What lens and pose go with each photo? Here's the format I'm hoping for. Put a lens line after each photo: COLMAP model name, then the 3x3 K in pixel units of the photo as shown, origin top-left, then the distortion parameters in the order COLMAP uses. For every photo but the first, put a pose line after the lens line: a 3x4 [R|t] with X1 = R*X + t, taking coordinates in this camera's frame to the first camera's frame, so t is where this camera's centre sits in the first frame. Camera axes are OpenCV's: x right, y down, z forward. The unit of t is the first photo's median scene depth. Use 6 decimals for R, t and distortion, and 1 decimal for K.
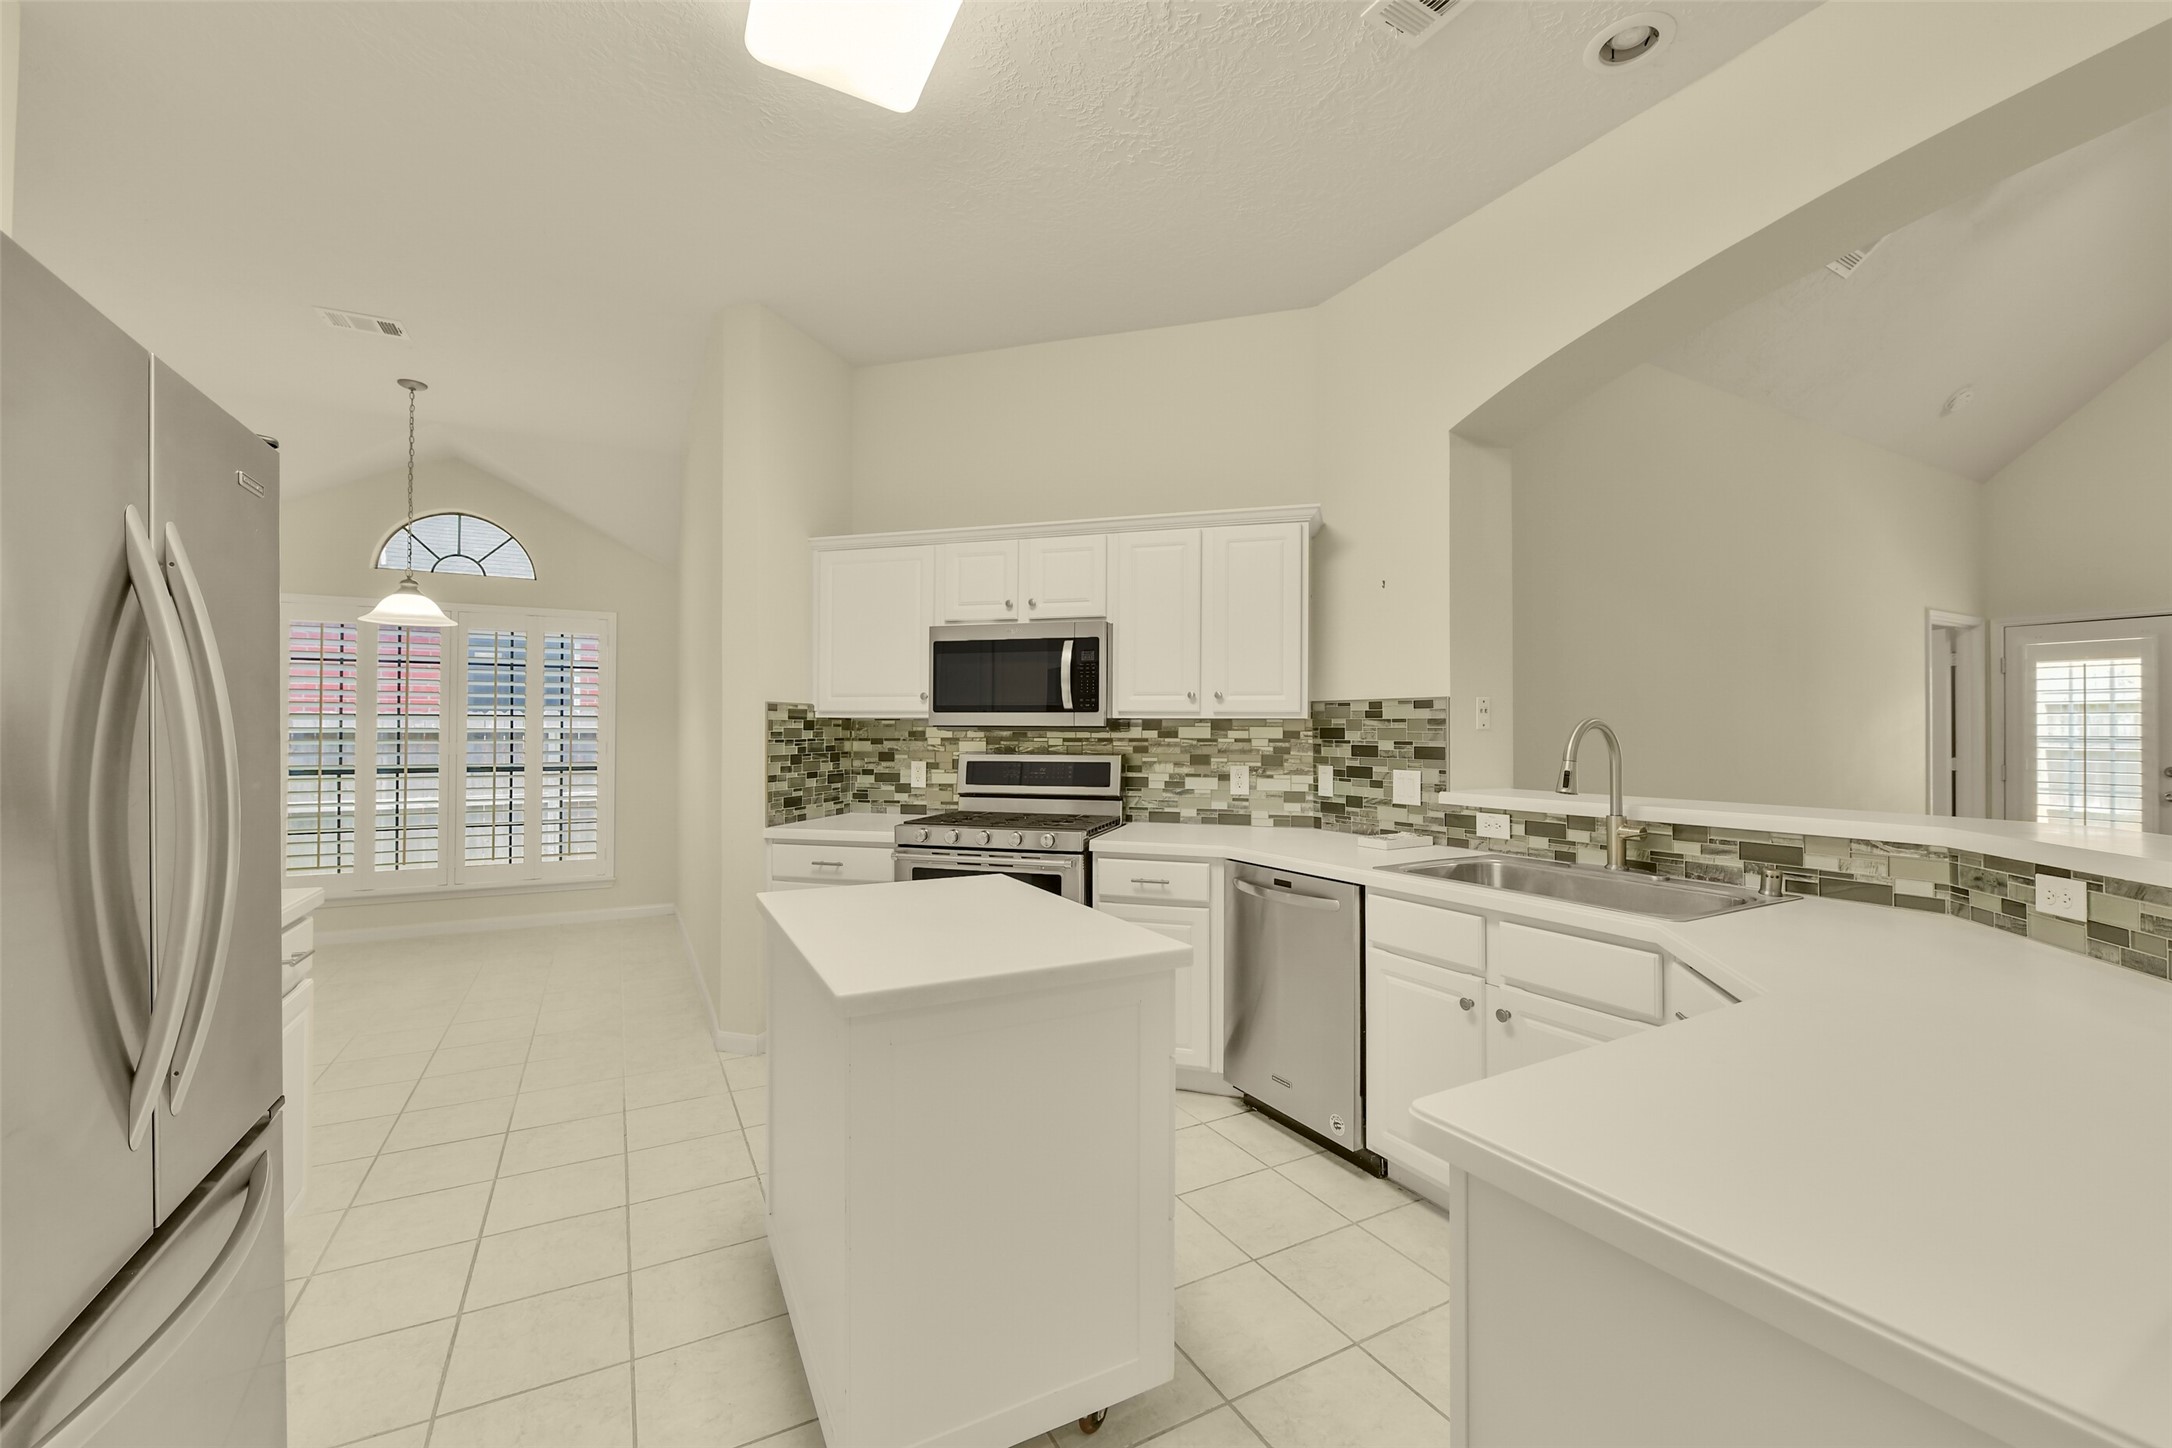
lens RADIAL K [[874.3, 0, 1094.1], [0, 874.3, 720.9], [0, 0, 1]] dist [-0.006160, 0.000362]
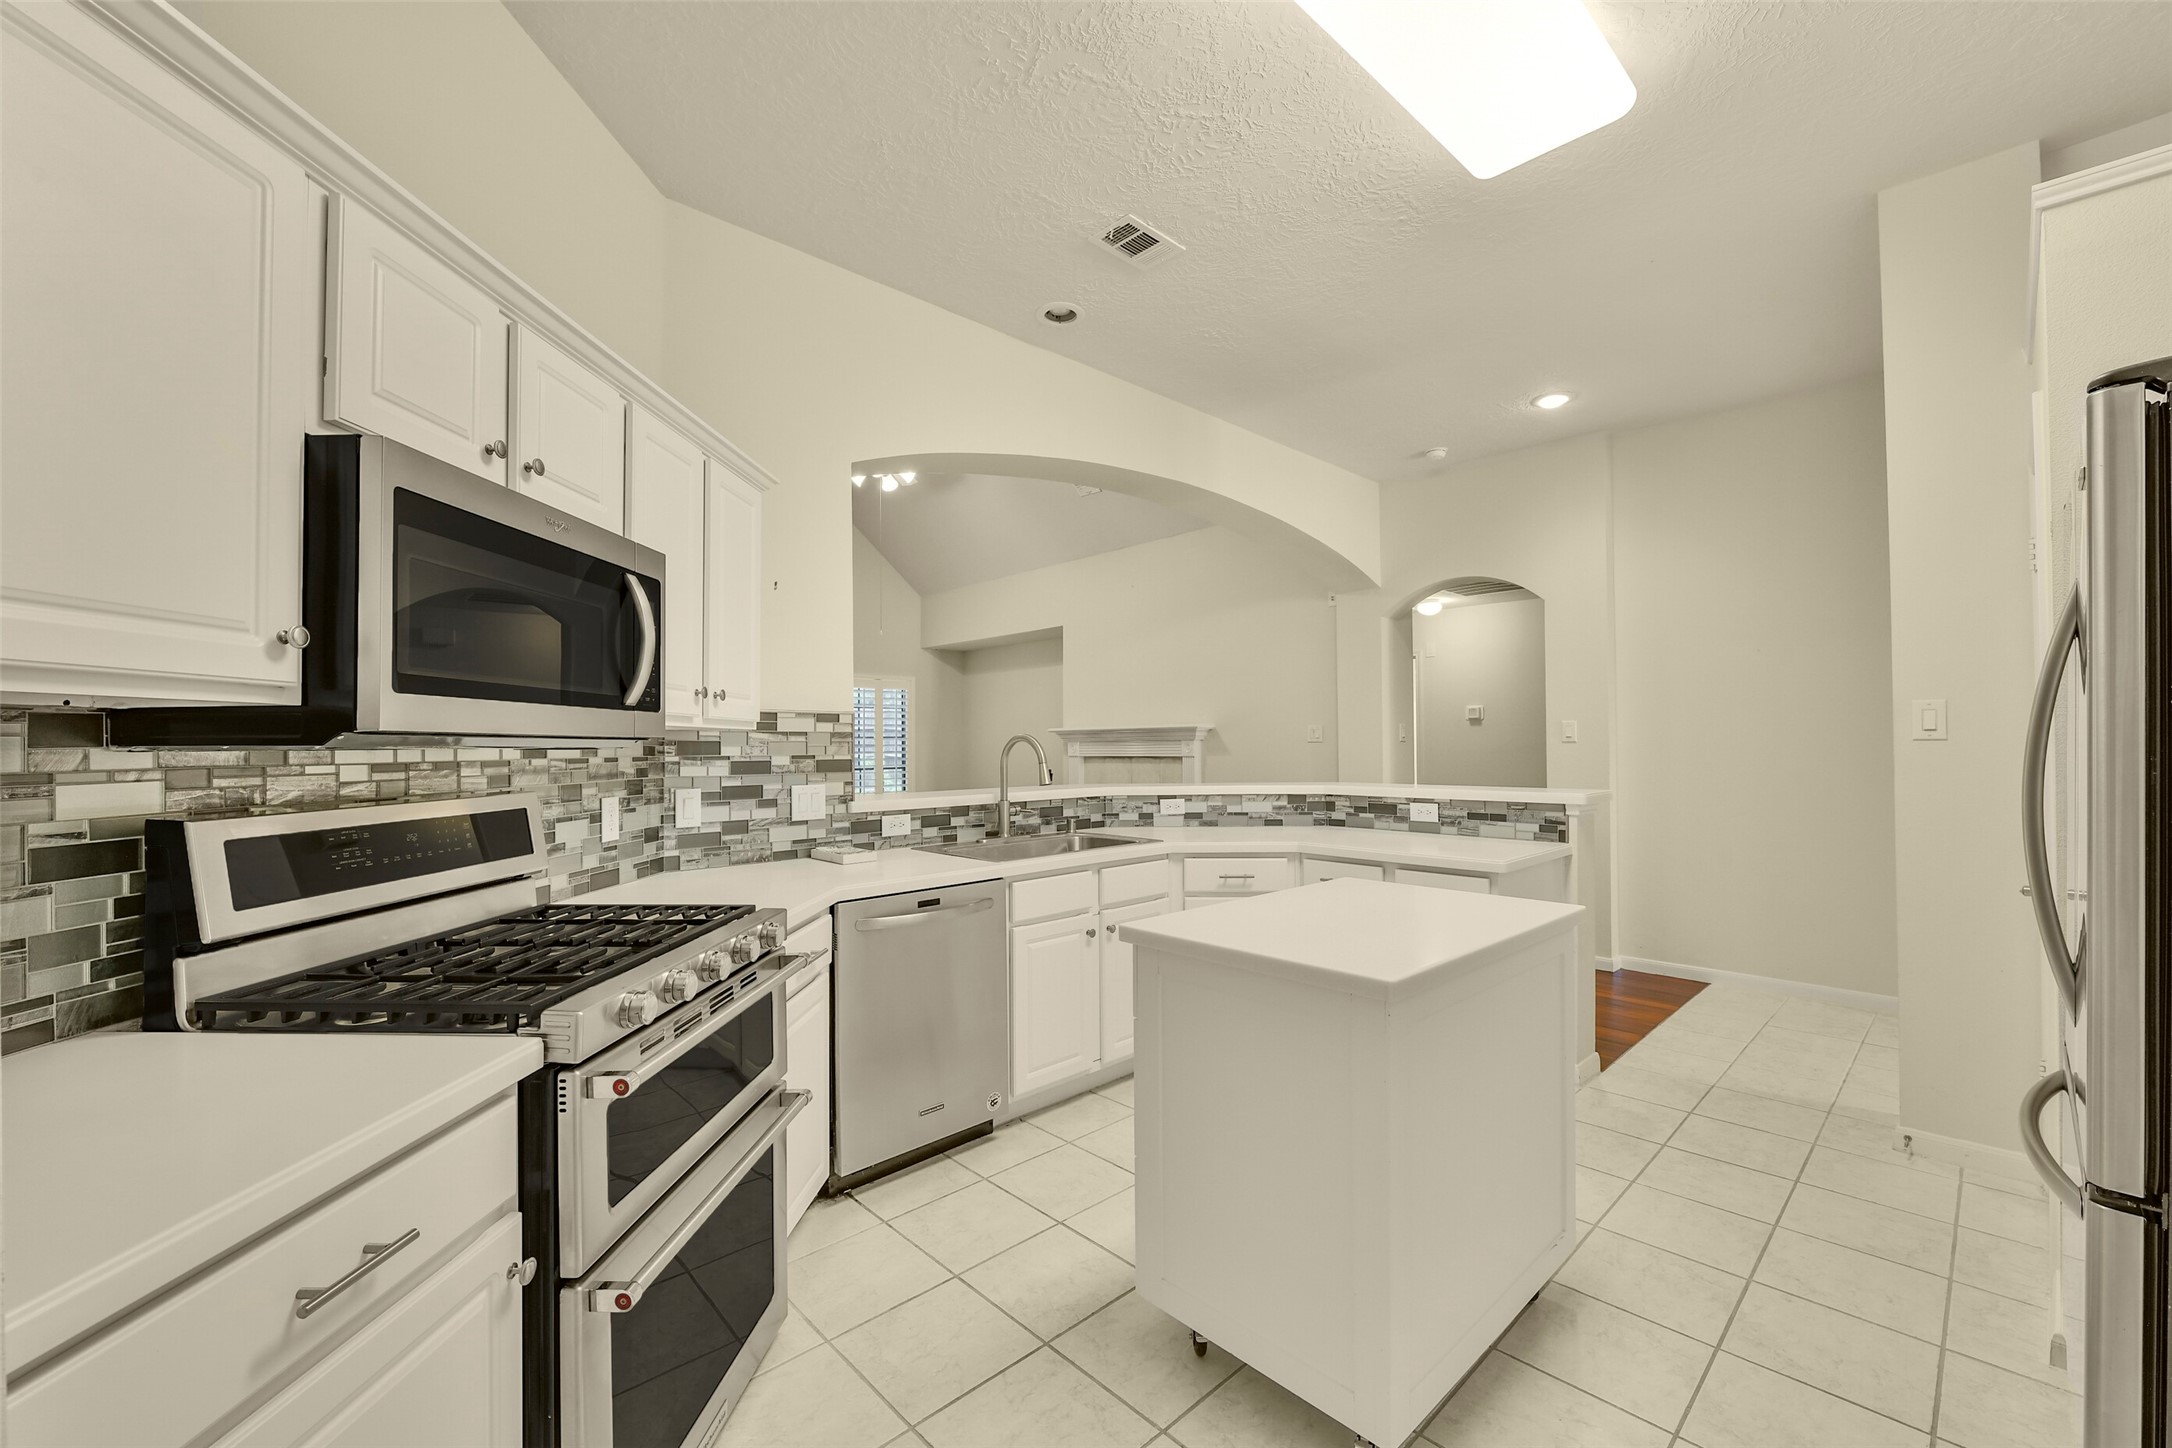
lens RADIAL K [[874.3, 0, 1085.5], [0, 874.3, 734.0], [0, 0, 1]] dist [-0.006160, 0.000362]
pose [[-0.250903, 0.010688, 0.967953, -0.592679], [-0.004844, 0.999913, -0.012296, 0.009144], [-0.968000, -0.007774, -0.250830, 0.844854]]
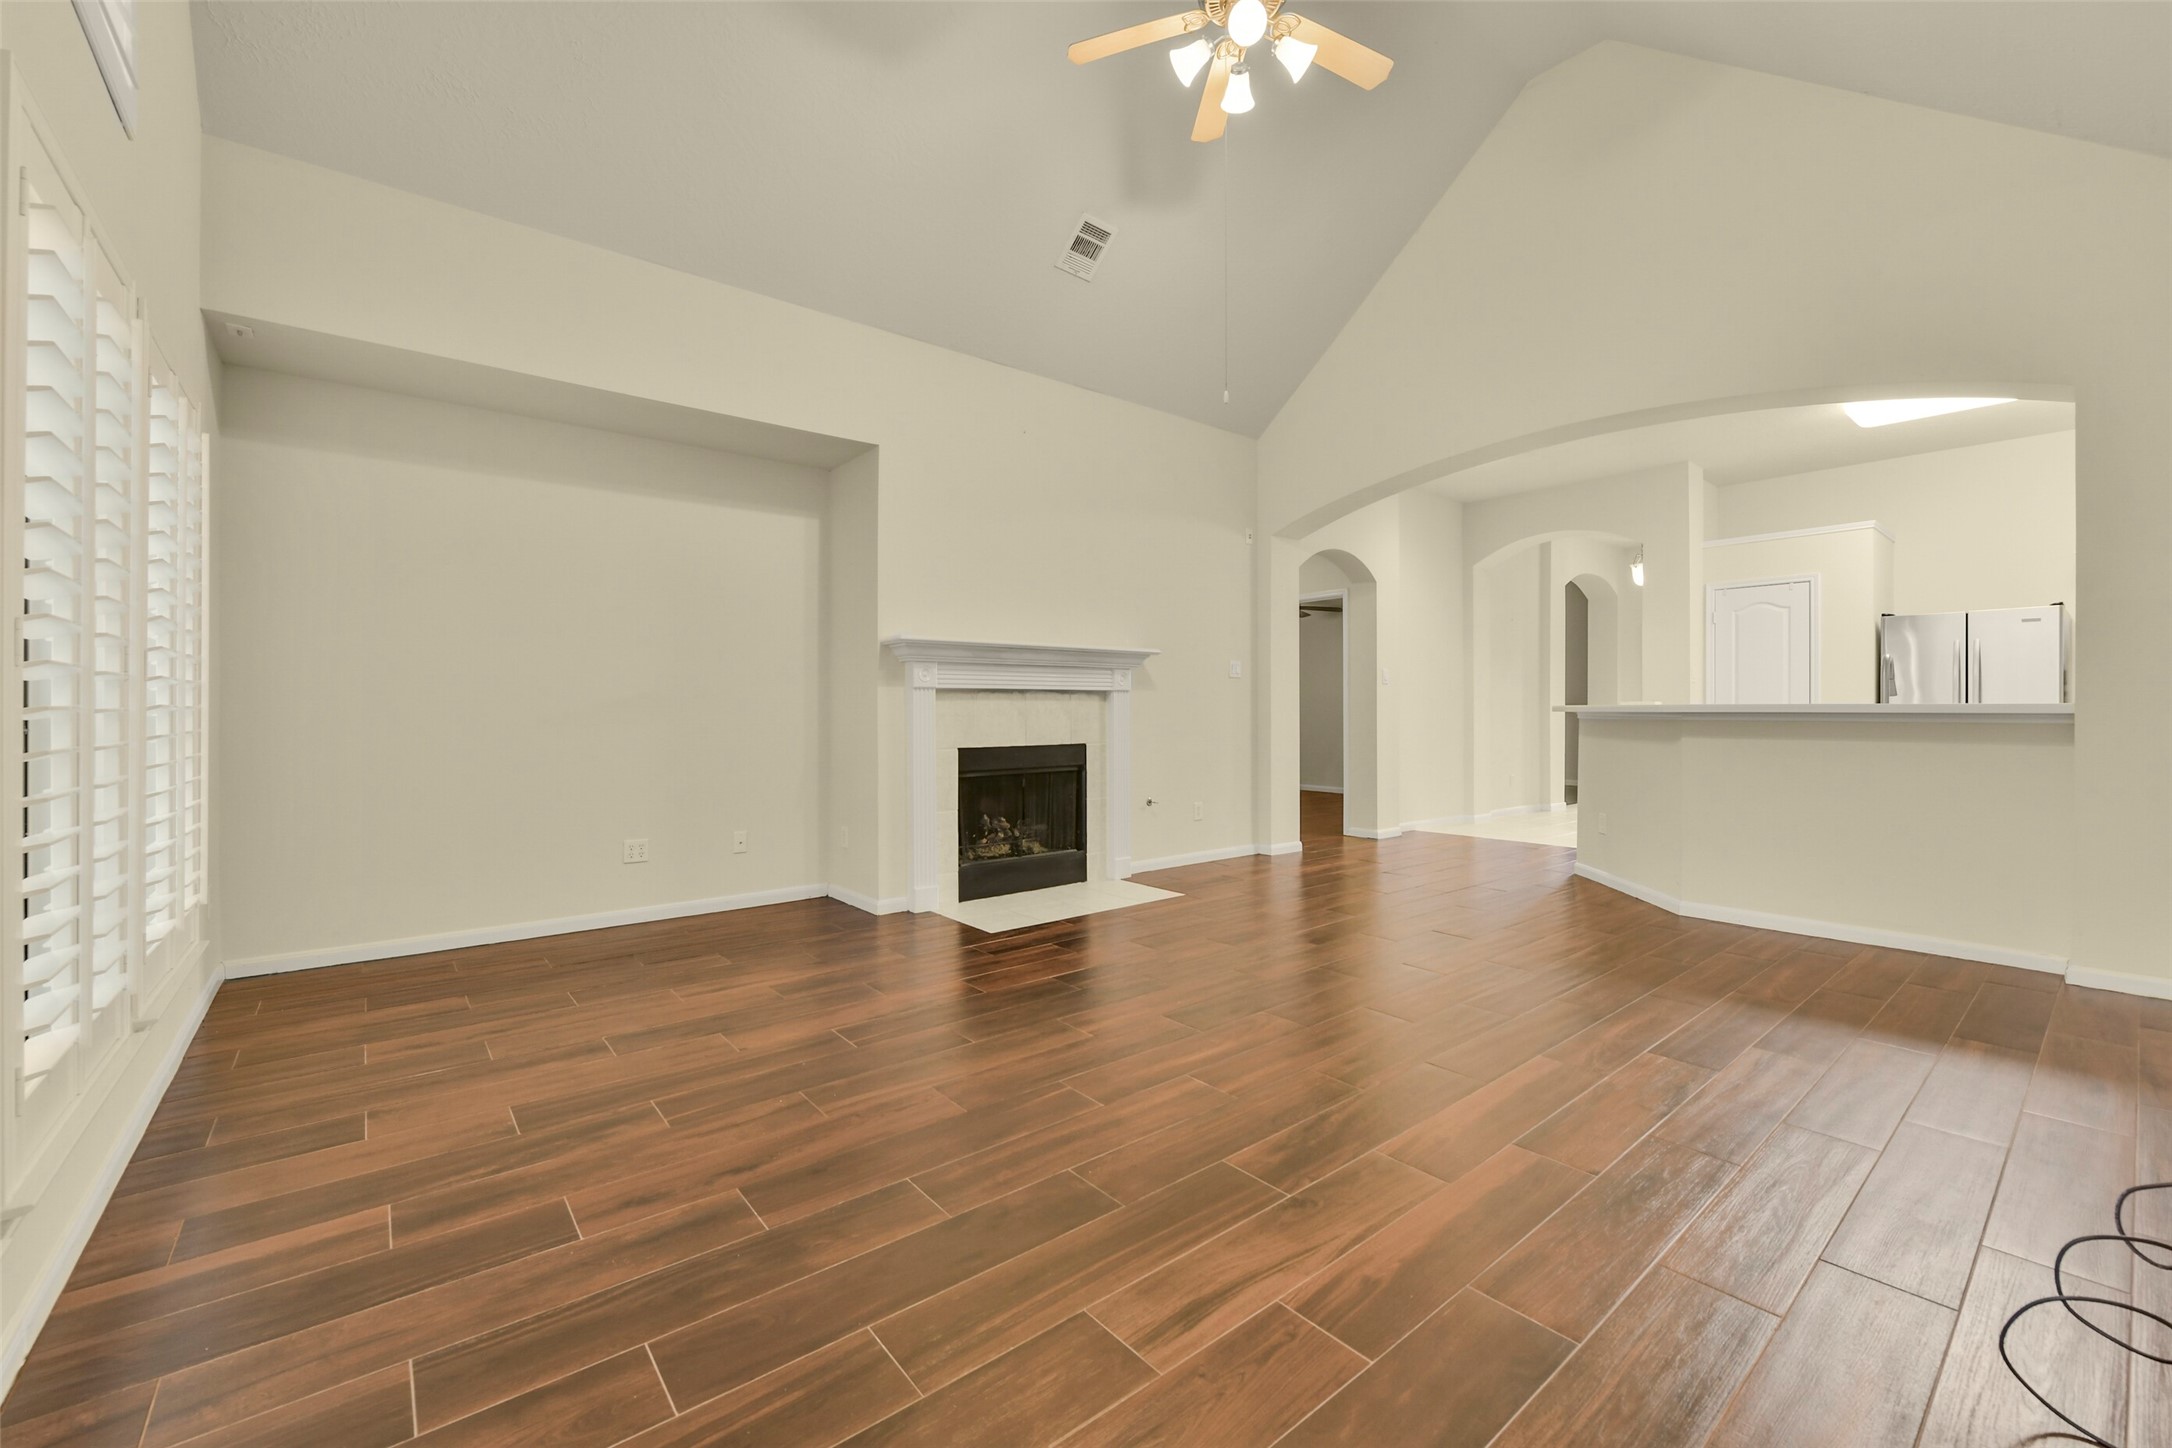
lens RADIAL K [[874.3, 0, 1083.1], [0, 874.3, 715.3], [0, 0, 1]] dist [-0.006160, 0.000362]
pose [[-0.980109, -0.001874, -0.198451, 1.682666], [-0.001261, 0.999994, -0.003211, 0.084509], [0.198456, -0.002897, -0.980106, 1.610929]]
